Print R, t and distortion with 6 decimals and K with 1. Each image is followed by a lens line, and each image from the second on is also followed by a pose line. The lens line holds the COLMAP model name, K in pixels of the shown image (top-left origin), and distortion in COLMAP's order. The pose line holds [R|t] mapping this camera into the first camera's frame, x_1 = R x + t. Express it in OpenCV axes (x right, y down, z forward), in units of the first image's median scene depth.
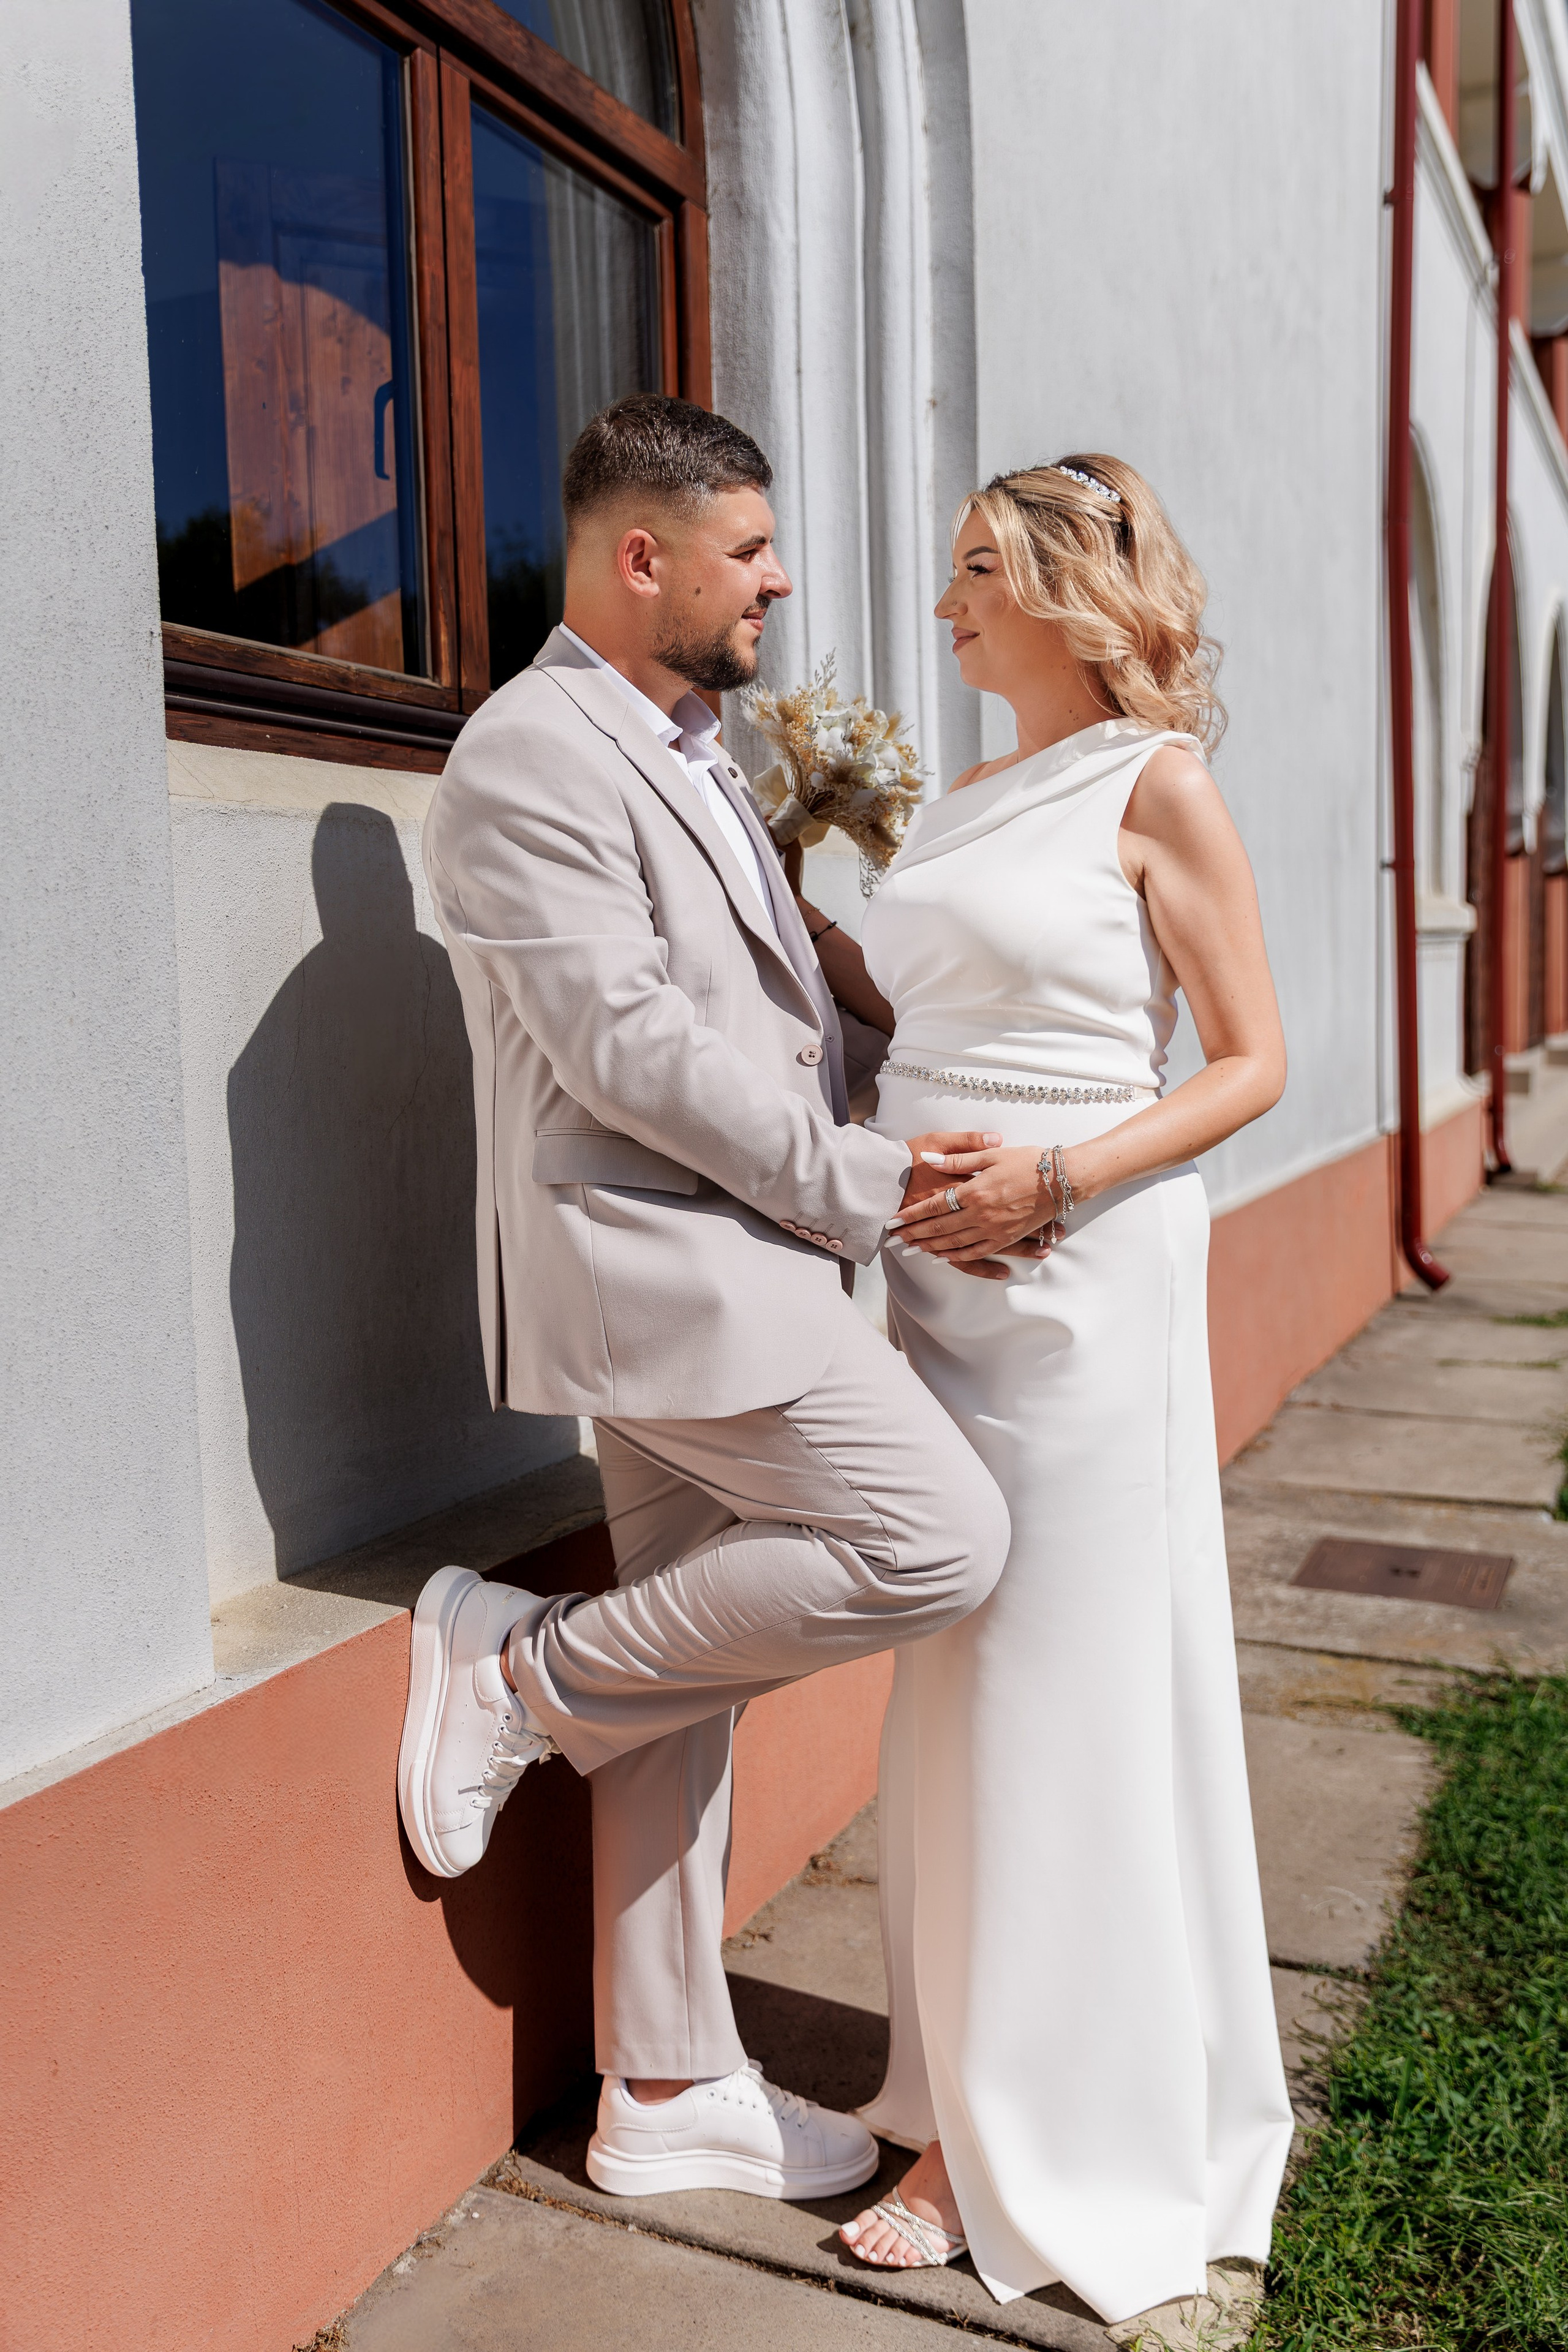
lens RADIAL K [[2212.9, 0, 784.0], [0, 2212.9, 1176.0], [0, 0, 1]] dist [-0.014288, 0.020804]
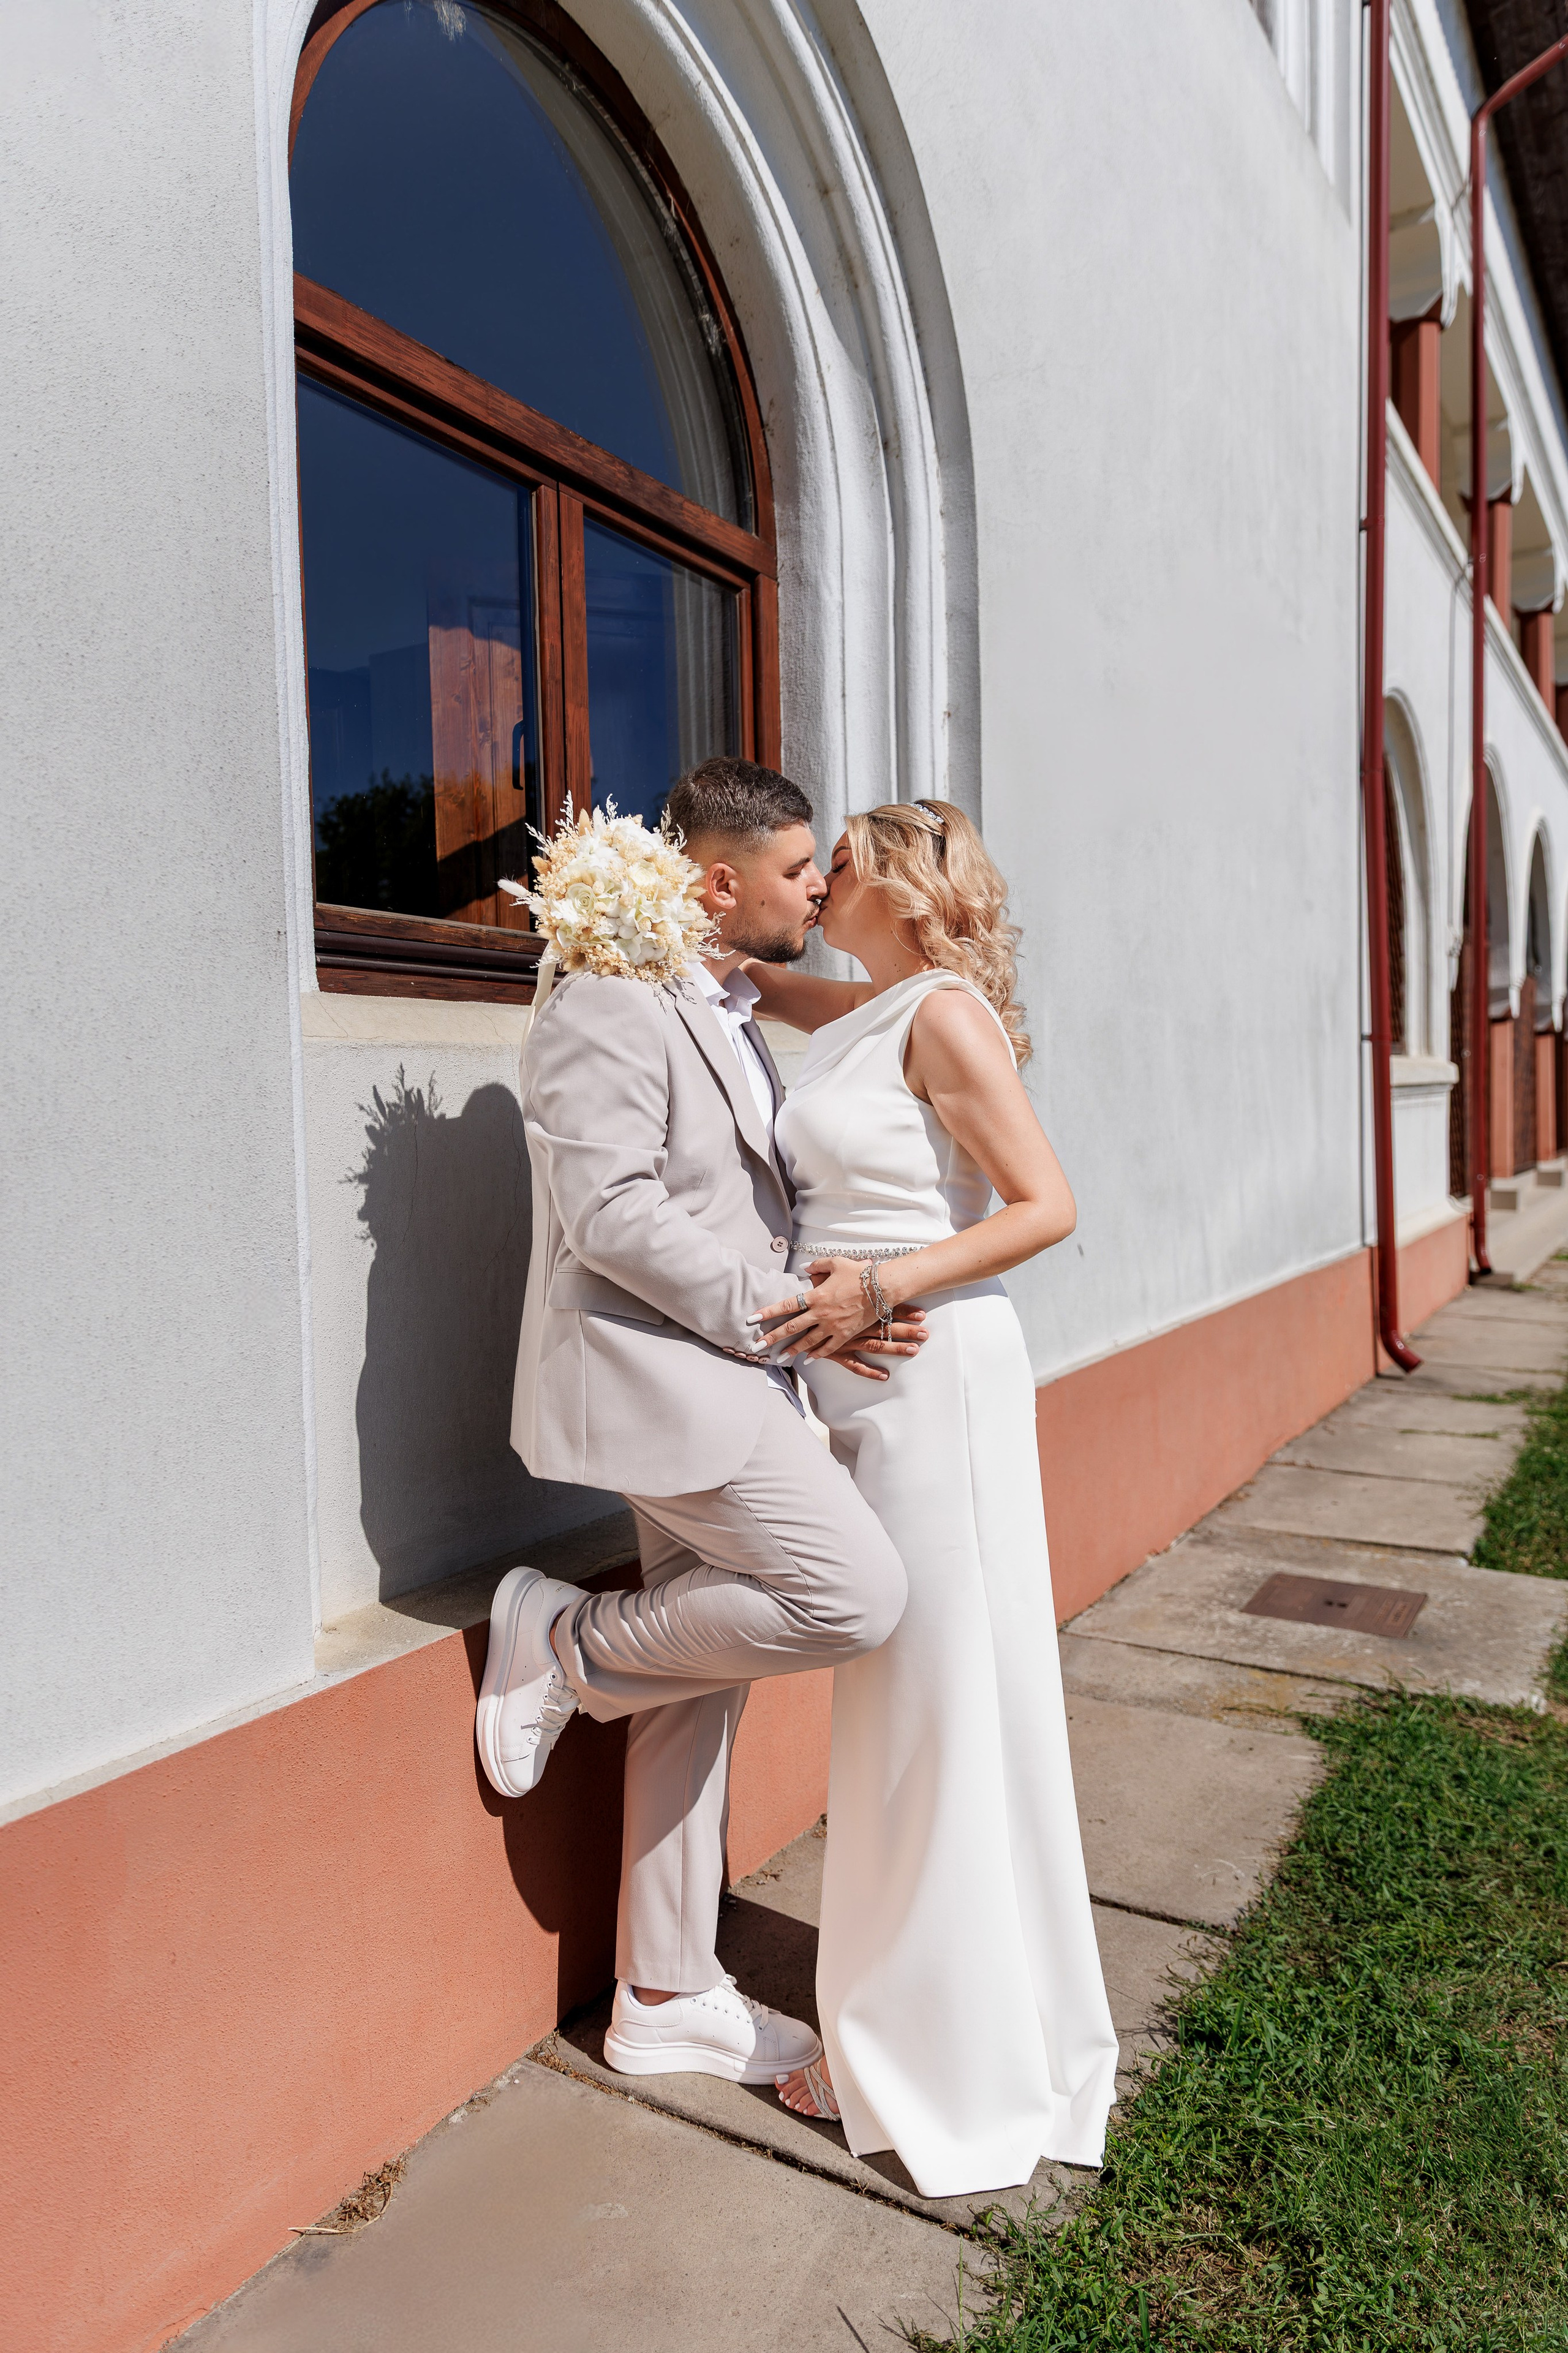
lens RADIAL K [[1706.3, 0, 784.0], [0, 1706.3, 1176.5], [0, 0, 1]] dist [0.006201, -0.006721]
pose [[0.993893, 0.005758, -0.110197, 0.101209], [-0.010714, 0.998955, -0.044434, -0.027329], [0.109826, 0.045343, 0.992916, -0.031587]]
